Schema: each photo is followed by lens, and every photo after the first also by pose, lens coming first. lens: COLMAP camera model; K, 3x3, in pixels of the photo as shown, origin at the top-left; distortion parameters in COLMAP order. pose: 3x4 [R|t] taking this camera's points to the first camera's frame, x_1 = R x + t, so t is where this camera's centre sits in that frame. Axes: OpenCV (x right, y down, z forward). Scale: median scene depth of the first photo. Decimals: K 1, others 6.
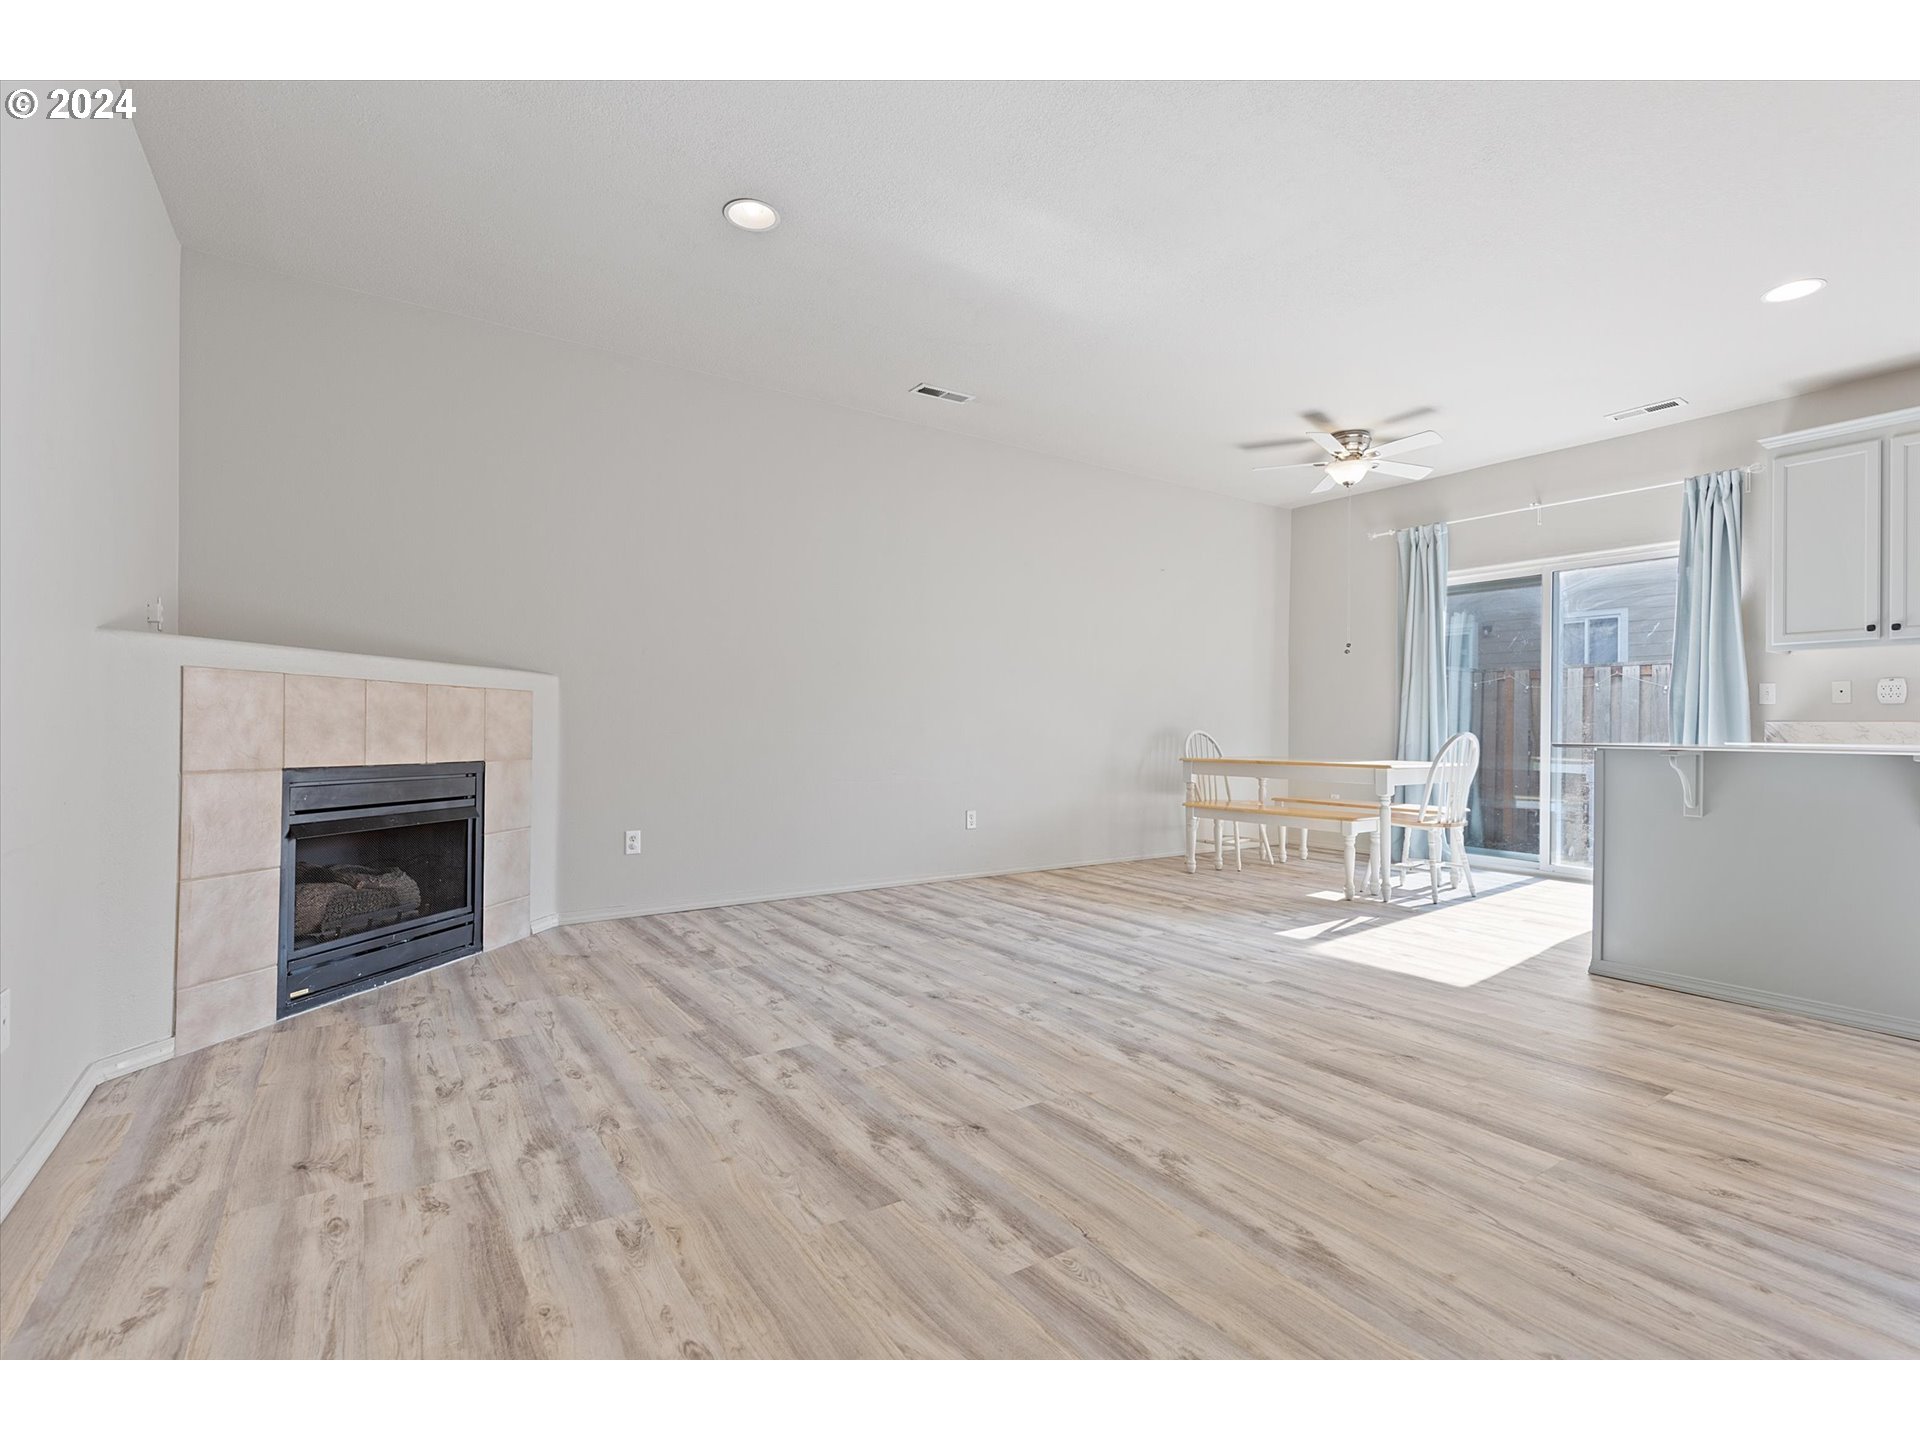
lens RADIAL K [[897.2, 0, 953.4], [0, 897.2, 734.2], [0, 0, 1]] dist [0.012185, -0.000416]
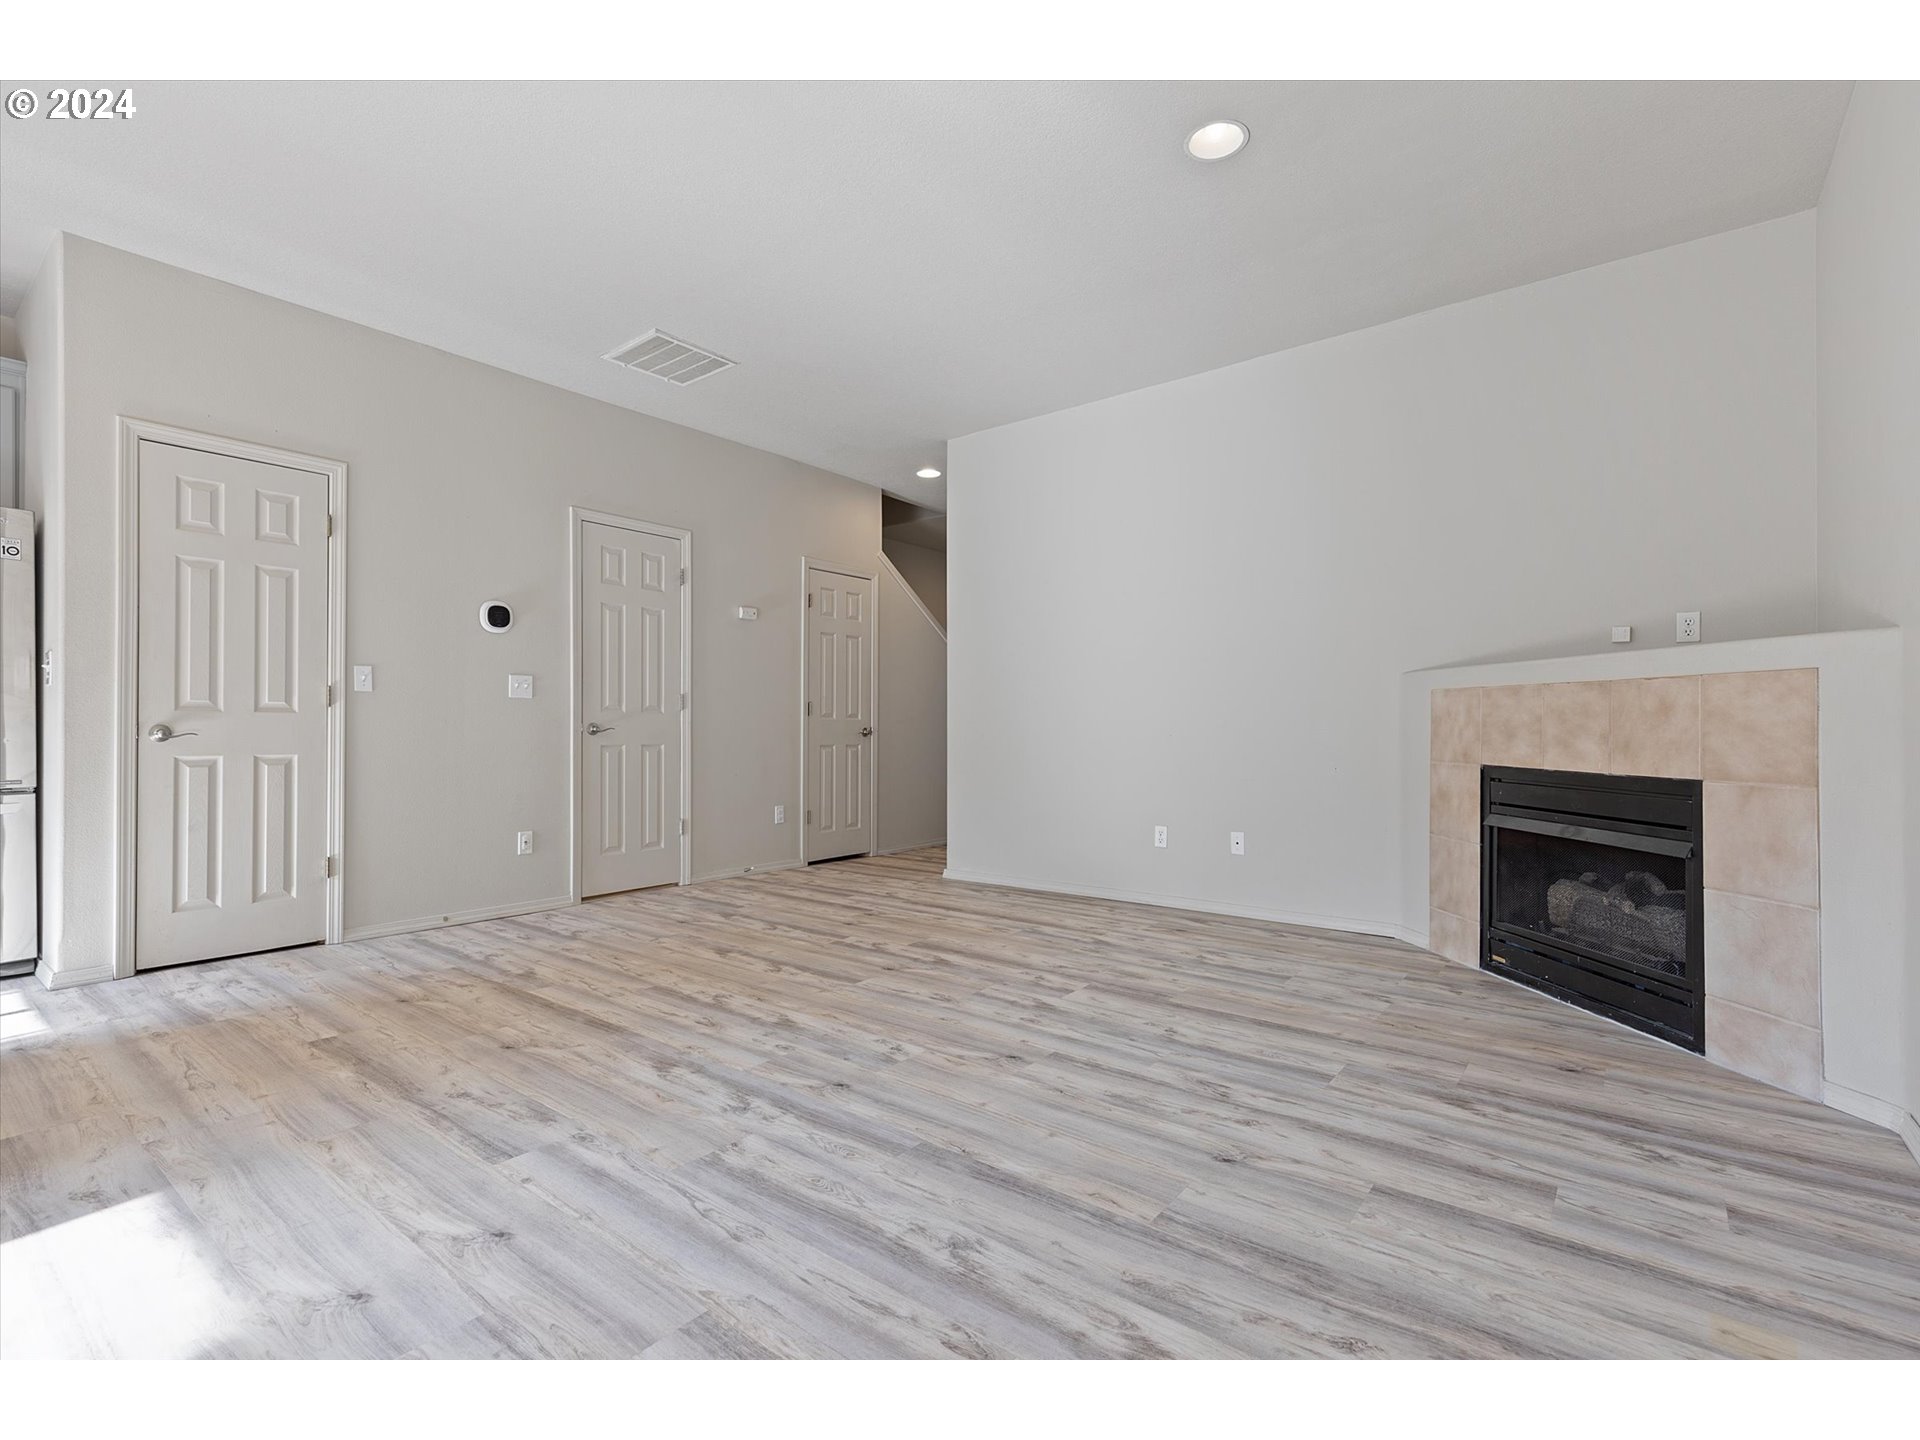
lens RADIAL K [[872.5, 0, 954.2], [0, 872.5, 729.3], [0, 0, 1]] dist [0.010056, -0.000977]
pose [[-0.953213, -0.006526, -0.302230, 0.280357], [-0.008763, 0.999943, 0.006045, -0.010406], [0.302174, 0.008411, -0.953216, 1.793326]]
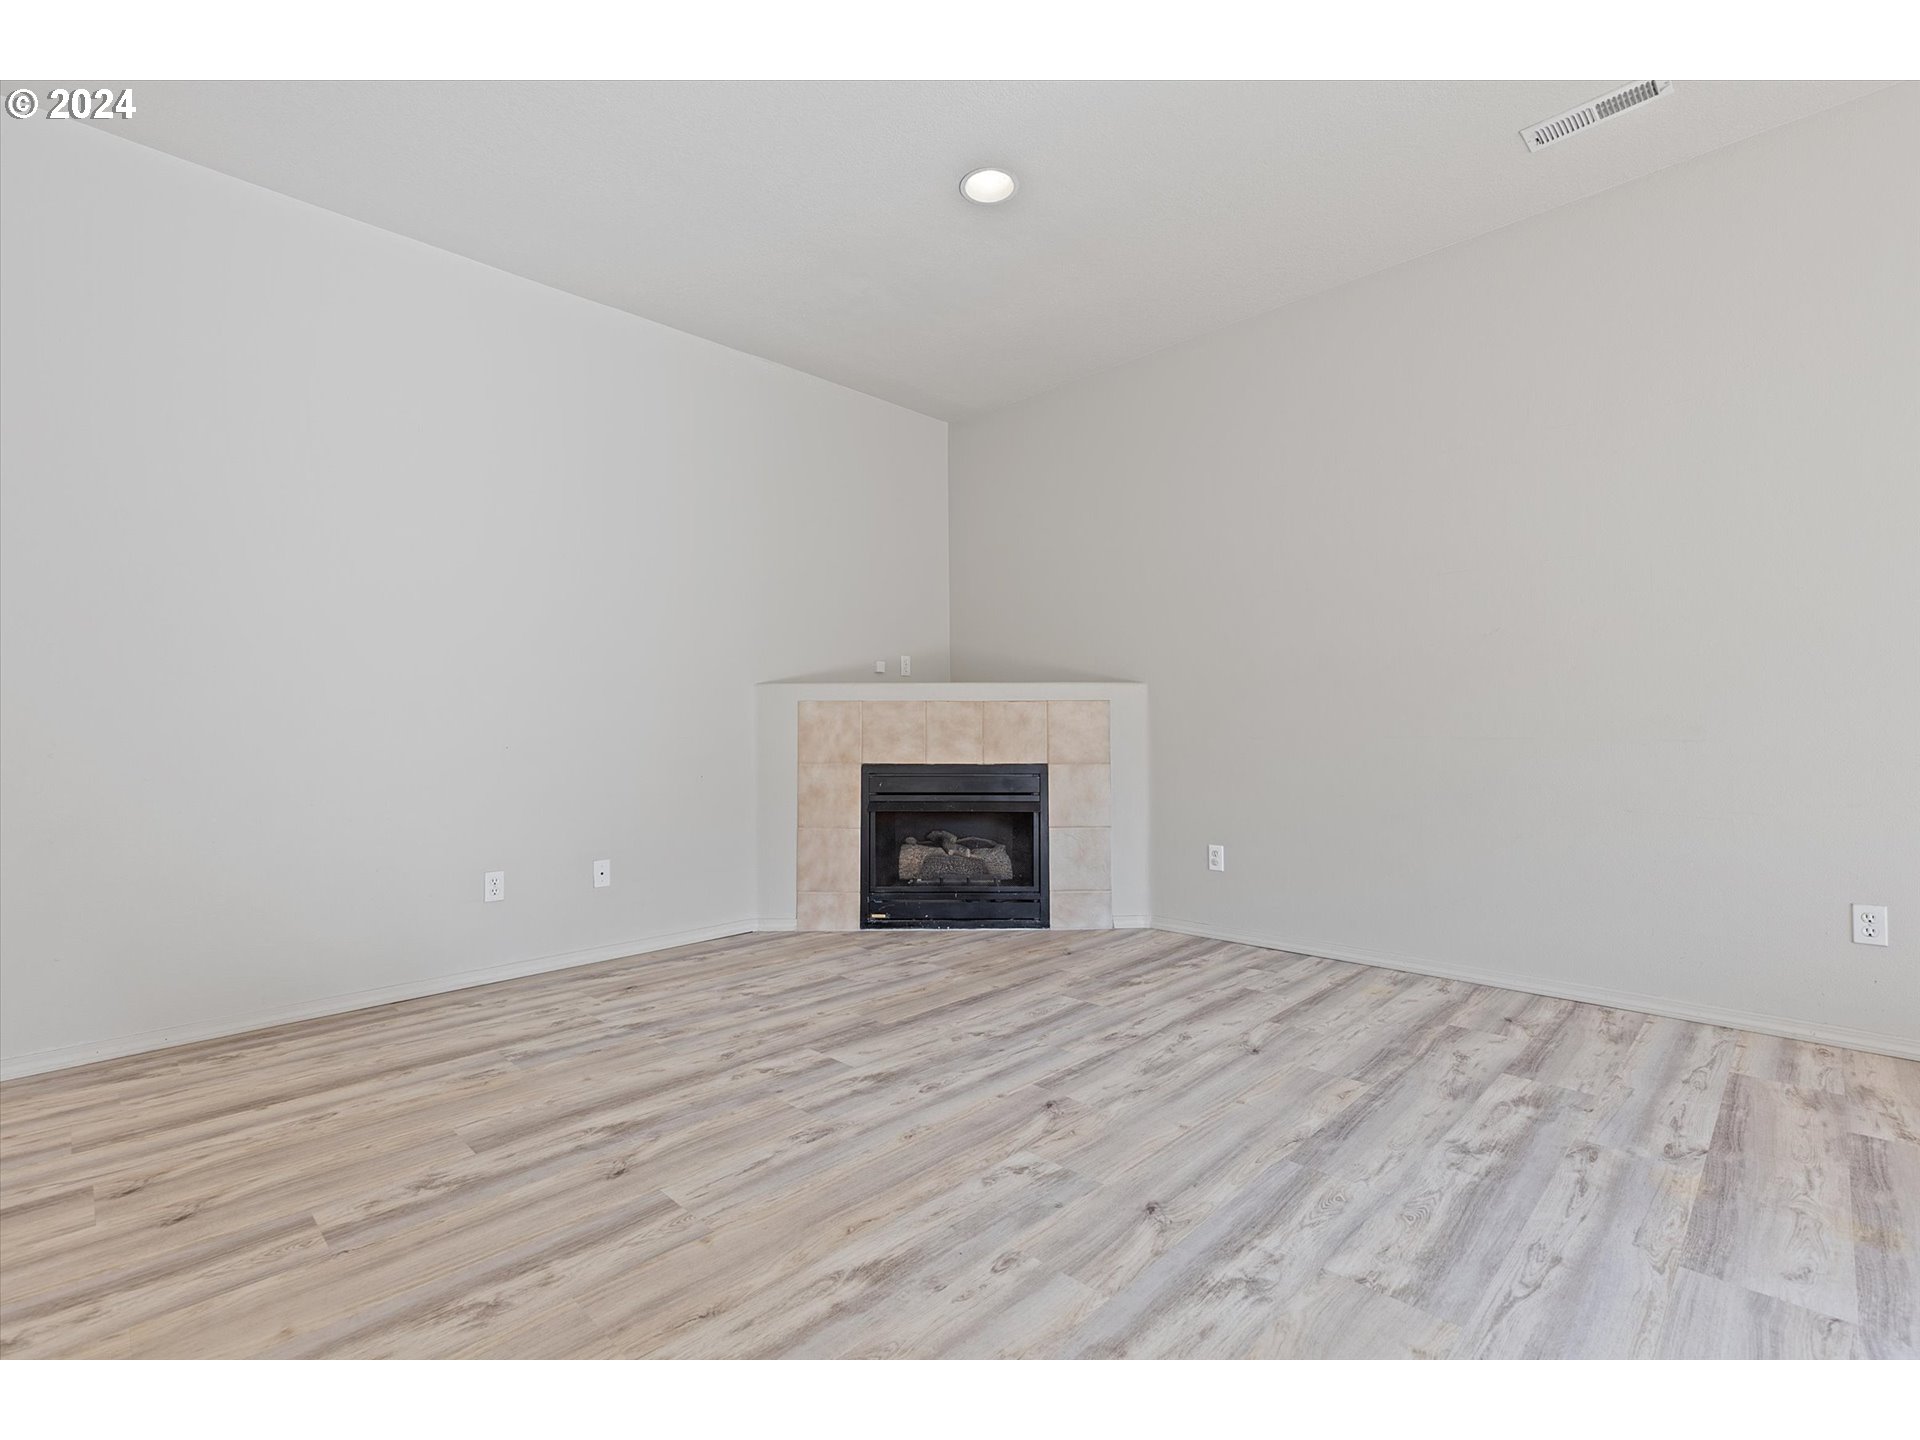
lens RADIAL K [[872.5, 0, 954.2], [0, 872.5, 729.3], [0, 0, 1]] dist [0.010056, -0.000977]
pose [[0.192726, -0.011928, -0.981180, 0.679382], [0.002261, 0.999929, -0.011711, -0.002105], [0.981250, 0.000039, 0.192739, 0.813462]]
